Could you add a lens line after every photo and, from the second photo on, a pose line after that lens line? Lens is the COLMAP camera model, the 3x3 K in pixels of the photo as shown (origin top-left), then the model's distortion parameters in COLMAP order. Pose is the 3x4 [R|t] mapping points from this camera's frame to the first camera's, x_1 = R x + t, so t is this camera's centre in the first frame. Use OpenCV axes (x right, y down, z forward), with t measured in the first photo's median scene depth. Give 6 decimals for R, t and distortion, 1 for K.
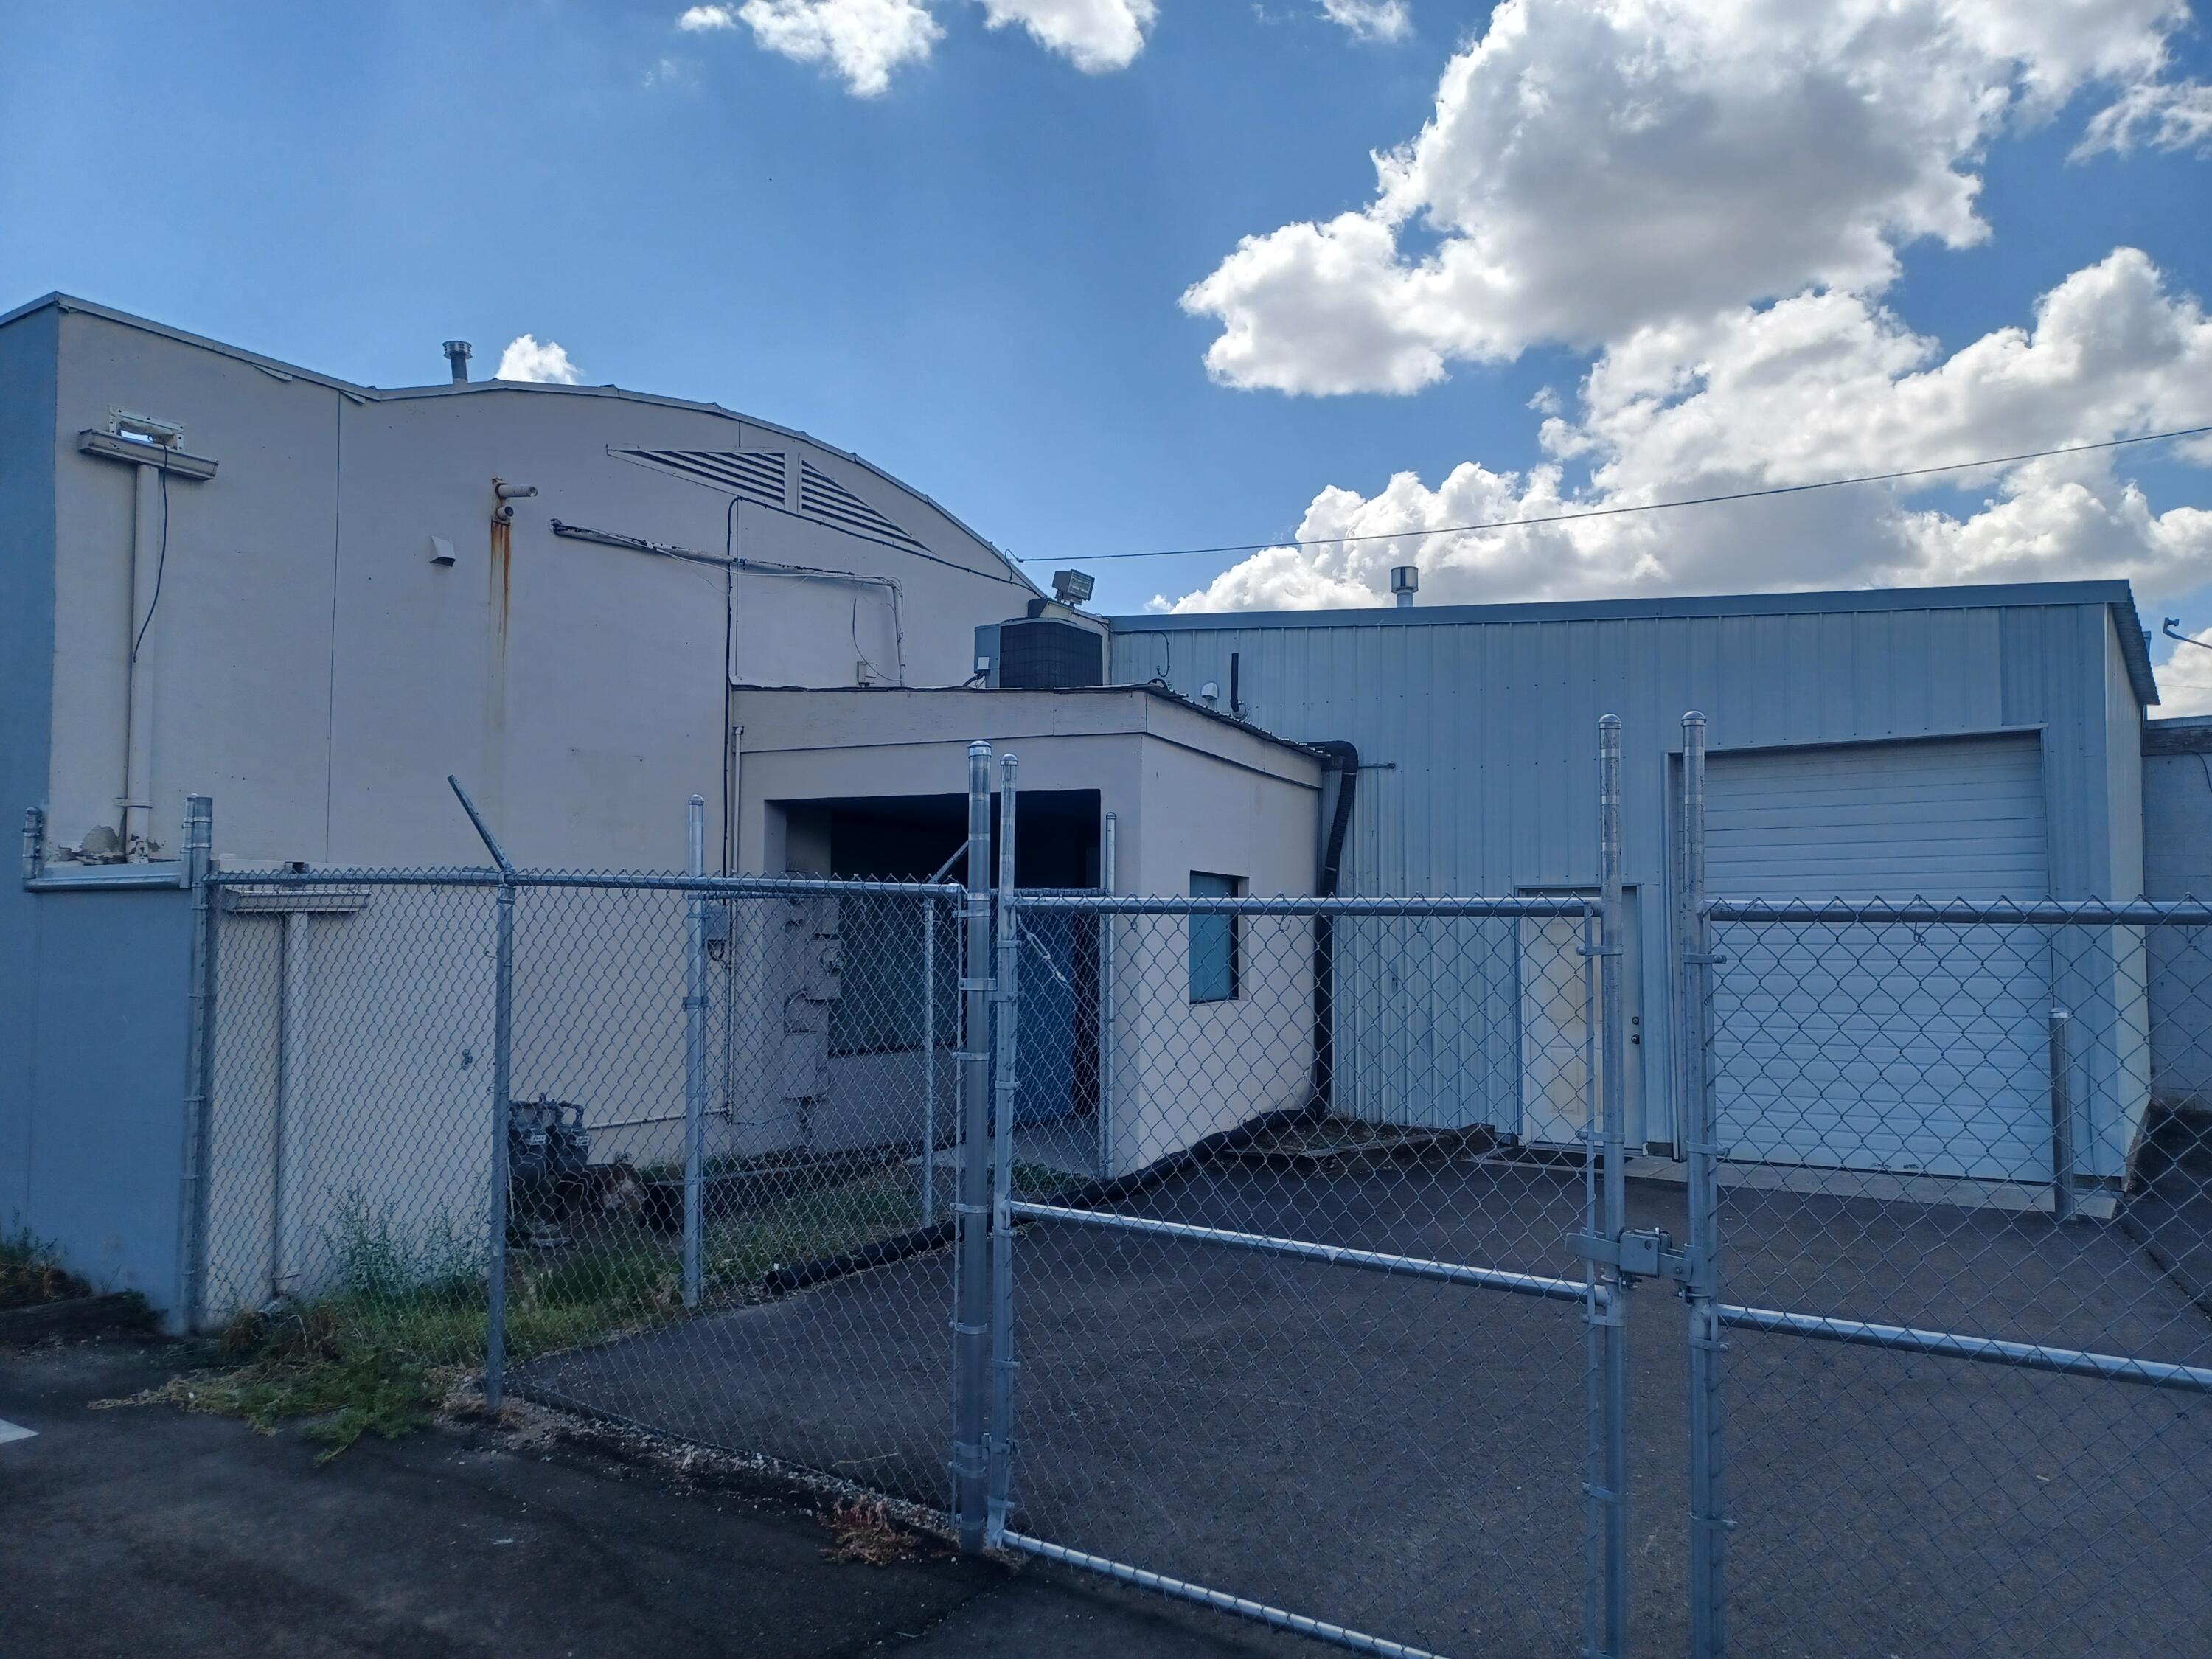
lens RADIAL K [[1508.6, 0, 1104.0], [0, 1508.6, 886.1], [0, 0, 1]] dist [0.000782, -0.010170]
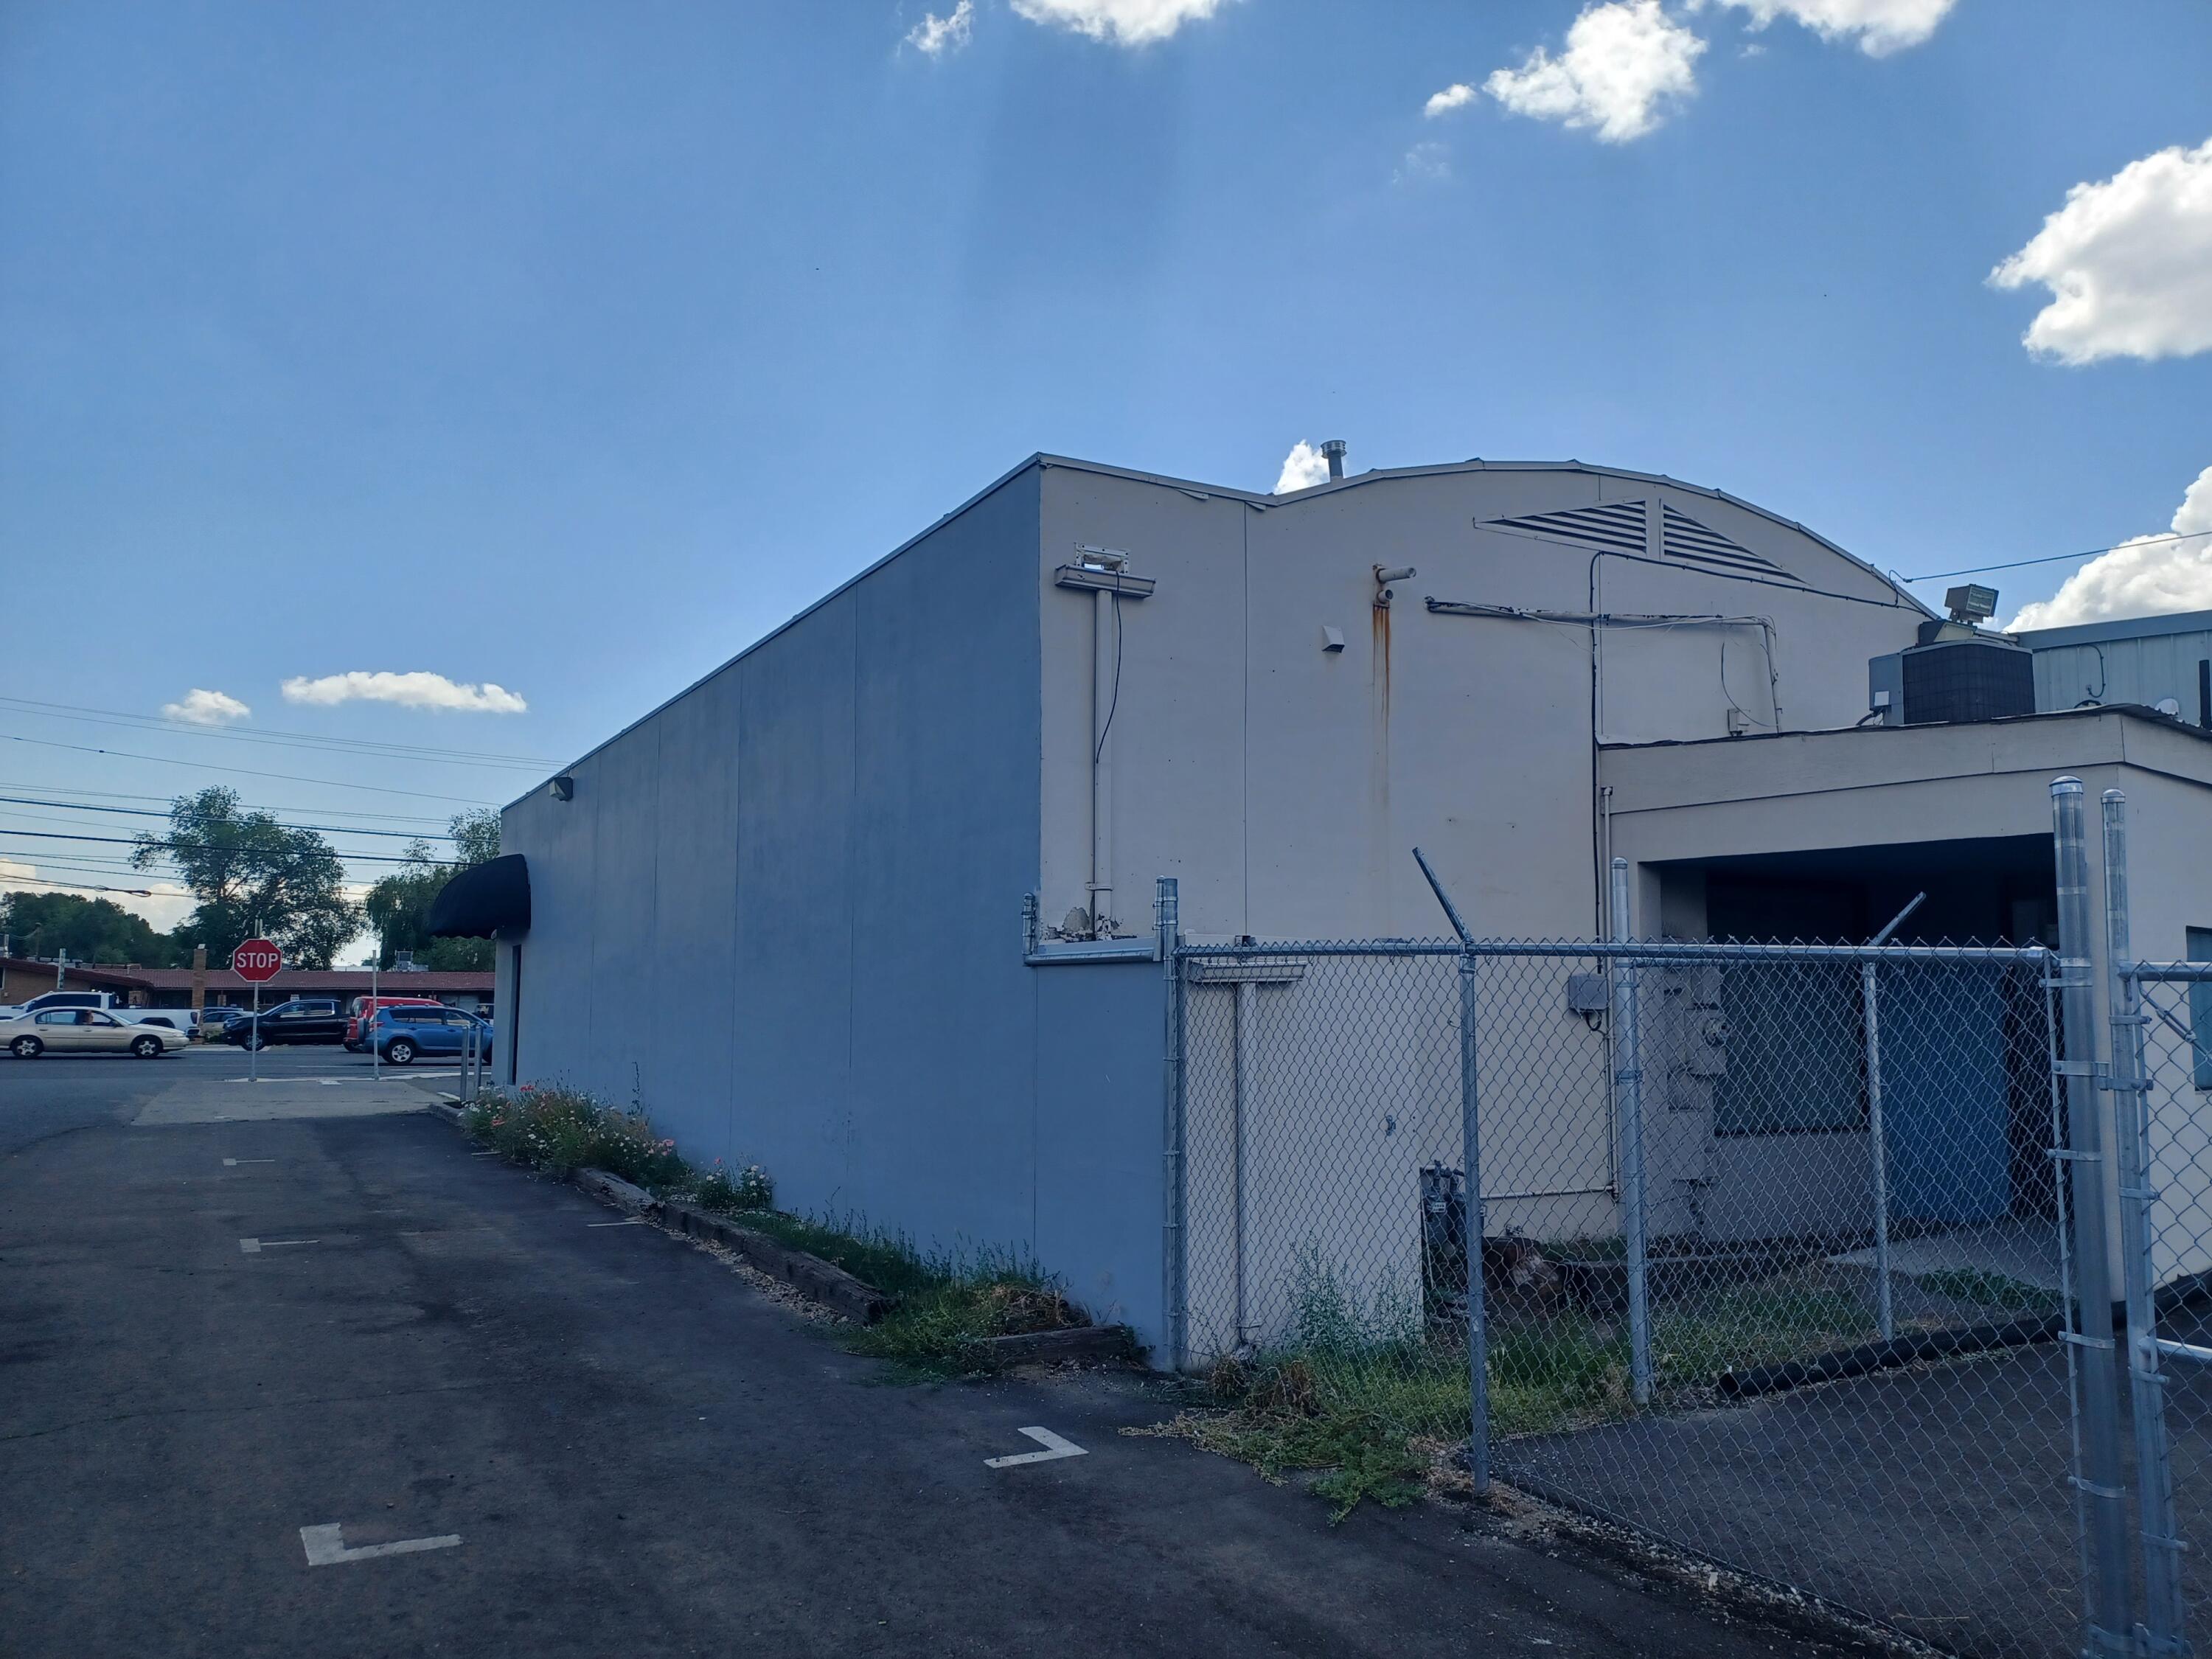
lens RADIAL K [[1508.6, 0, 1104.0], [0, 1508.6, 886.1], [0, 0, 1]] dist [0.000782, -0.010170]
pose [[0.877083, -0.034025, -0.479133, -0.108754], [0.012840, 0.998792, -0.047423, -0.001747], [0.480168, 0.035441, 0.876461, 0.007119]]
